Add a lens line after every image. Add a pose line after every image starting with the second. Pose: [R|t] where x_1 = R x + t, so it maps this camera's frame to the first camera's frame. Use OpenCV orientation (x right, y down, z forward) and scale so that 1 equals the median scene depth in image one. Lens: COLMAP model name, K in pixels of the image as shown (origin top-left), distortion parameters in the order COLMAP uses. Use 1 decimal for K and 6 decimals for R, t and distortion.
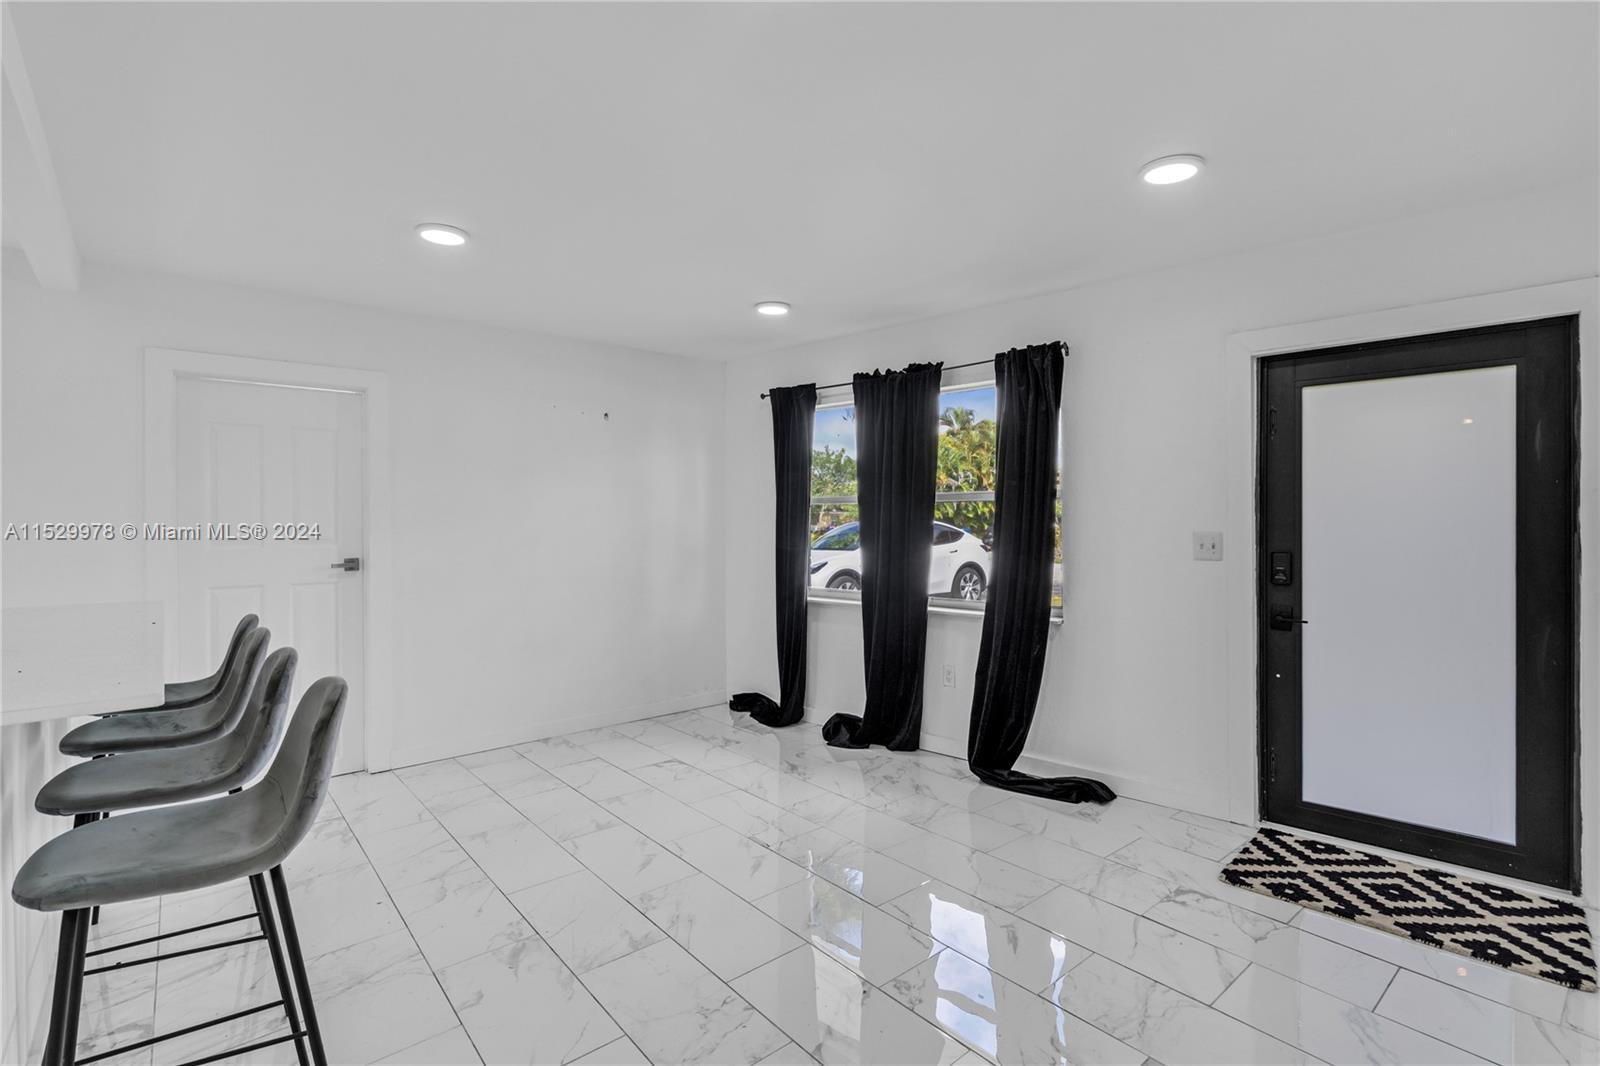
lens RADIAL K [[735.9, 0, 812.0], [0, 735.9, 528.7], [0, 0, 1]] dist [-0.005078, 0.001325]
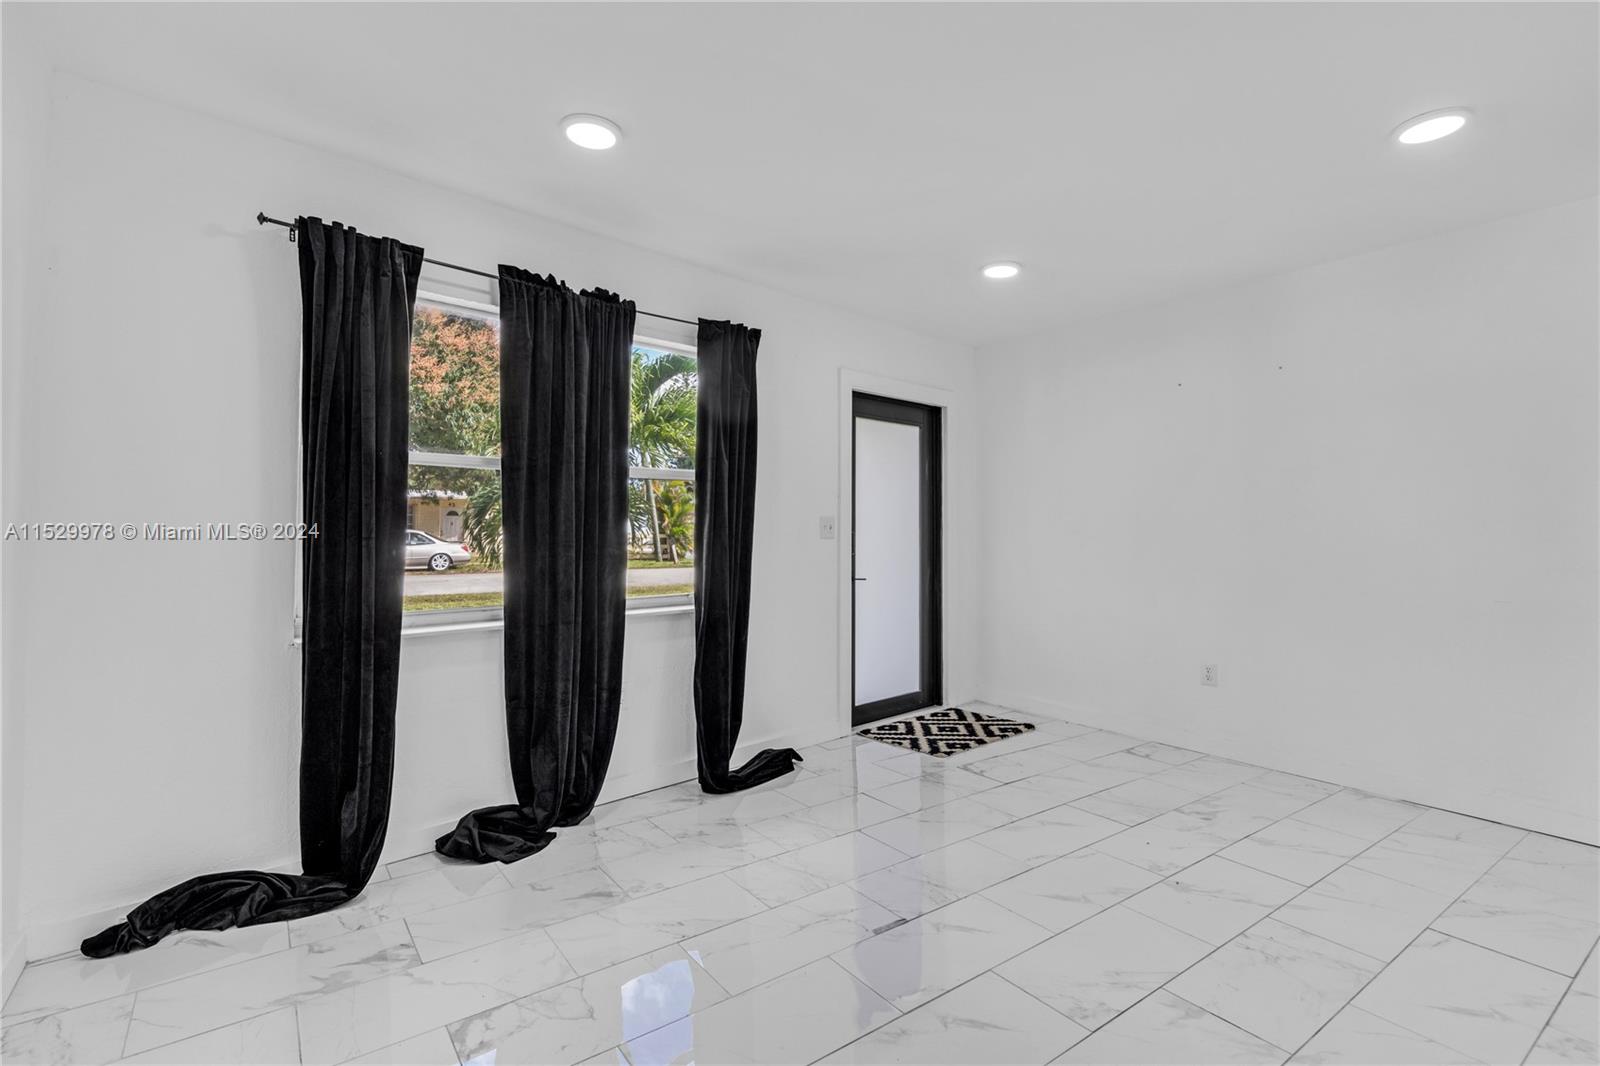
lens RADIAL K [[735.9, 0, 806.1], [0, 735.9, 514.1], [0, 0, 1]] dist [-0.005078, 0.001325]
pose [[0.086645, 0.025247, 0.995919, -0.645939], [0.003444, 0.999665, -0.025642, 0.027568], [-0.996233, 0.005651, 0.086529, 0.805953]]
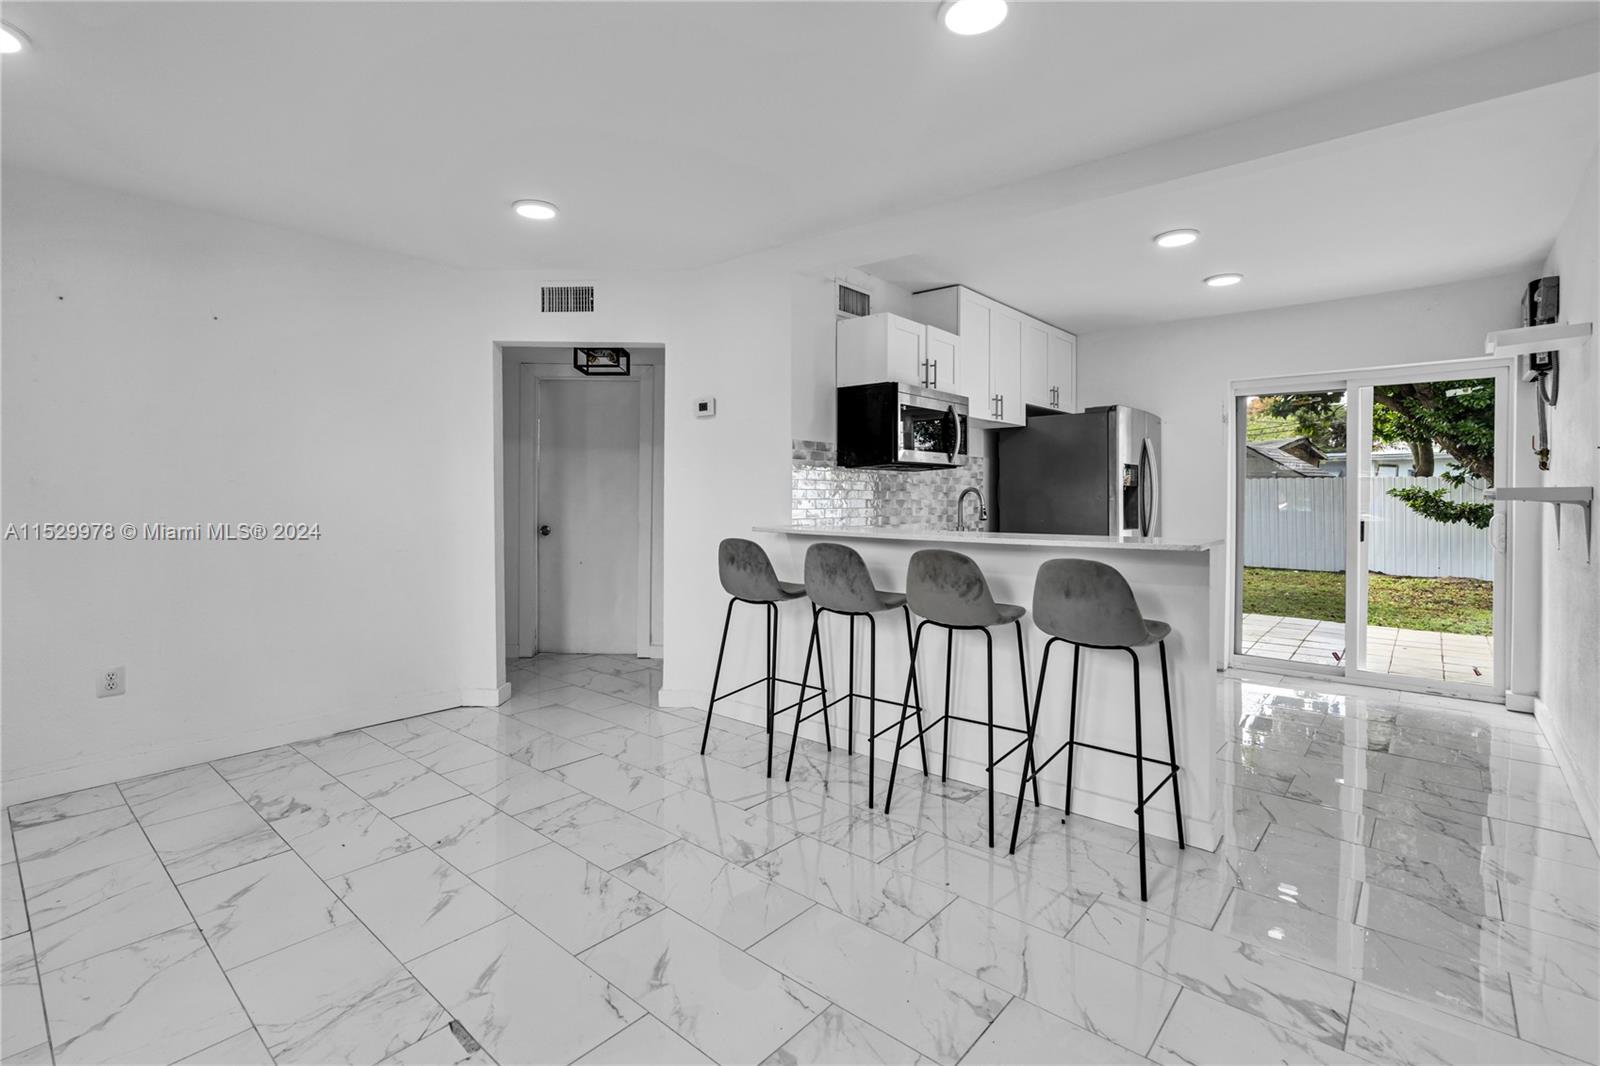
lens RADIAL K [[735.9, 0, 789.2], [0, 735.9, 504.8], [0, 0, 1]] dist [-0.005078, 0.001325]
pose [[-0.990668, 0.006069, -0.136165, -0.189053], [0.003214, 0.999771, 0.021174, 0.018255], [0.136262, 0.020539, -0.990460, 1.235502]]
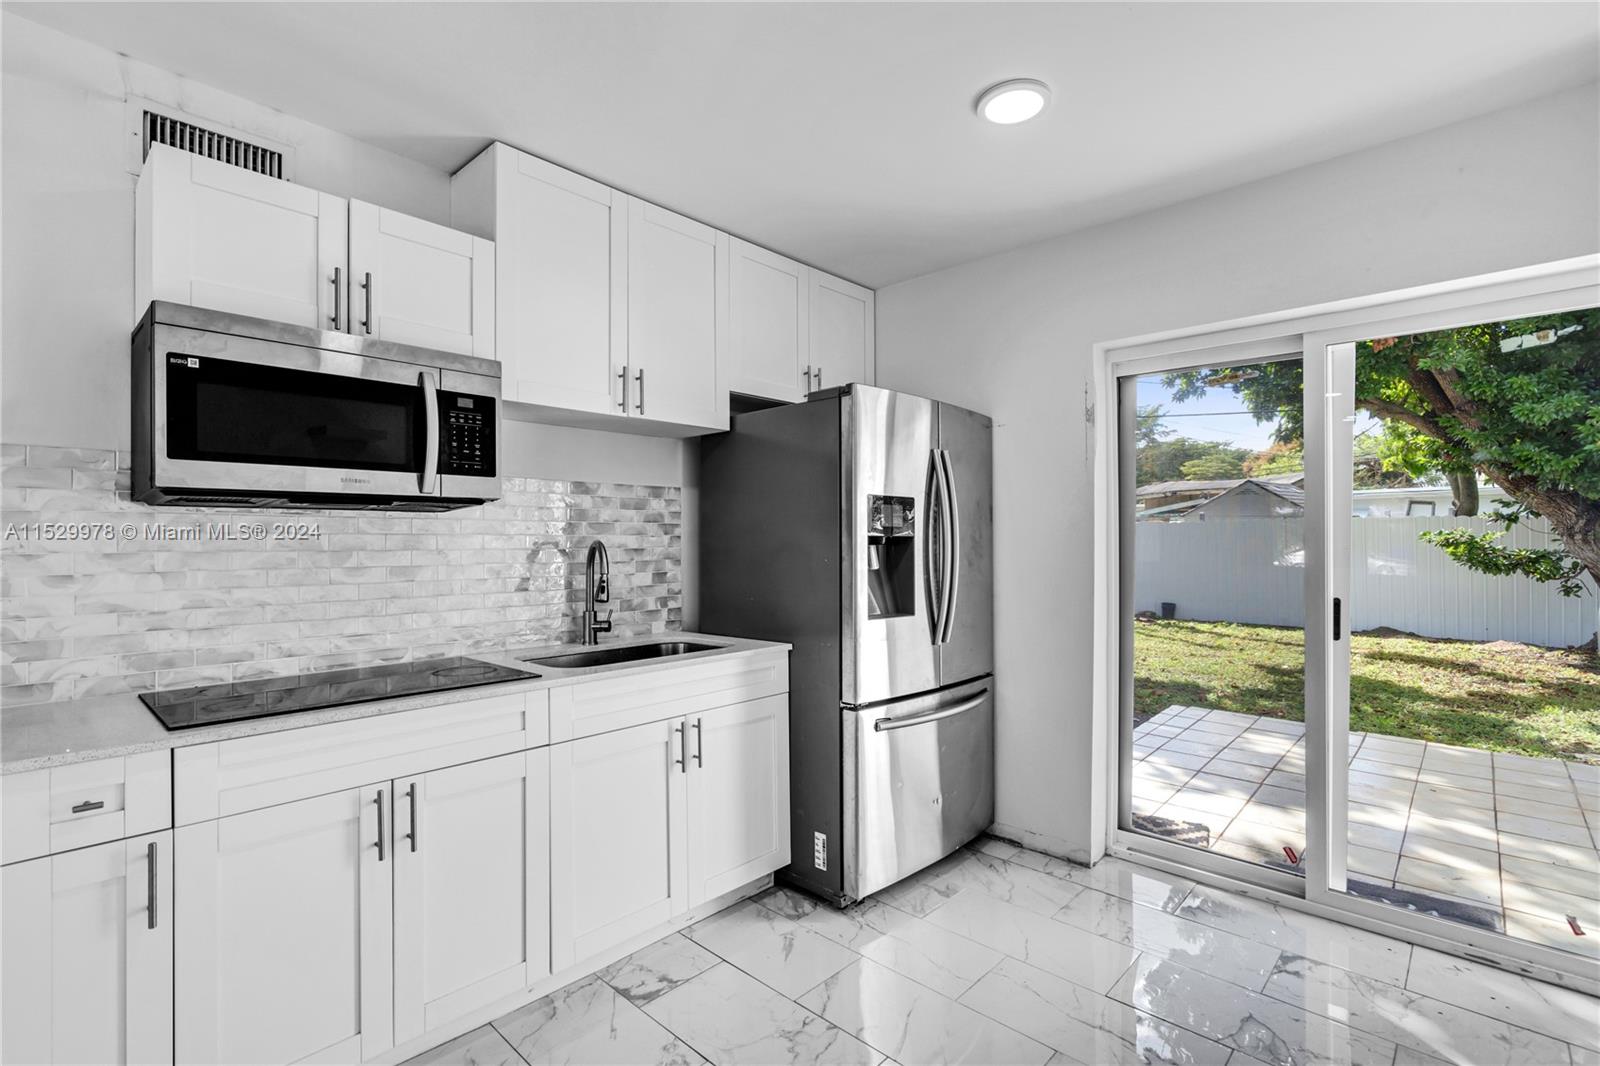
lens RADIAL K [[735.9, 0, 782.9], [0, 735.9, 540.0], [0, 0, 1]] dist [-0.005078, 0.001325]
pose [[-0.995228, 0.007945, -0.097248, -0.783772], [0.006762, 0.999899, 0.012486, 0.008556], [0.097338, 0.011768, -0.995182, 0.723288]]
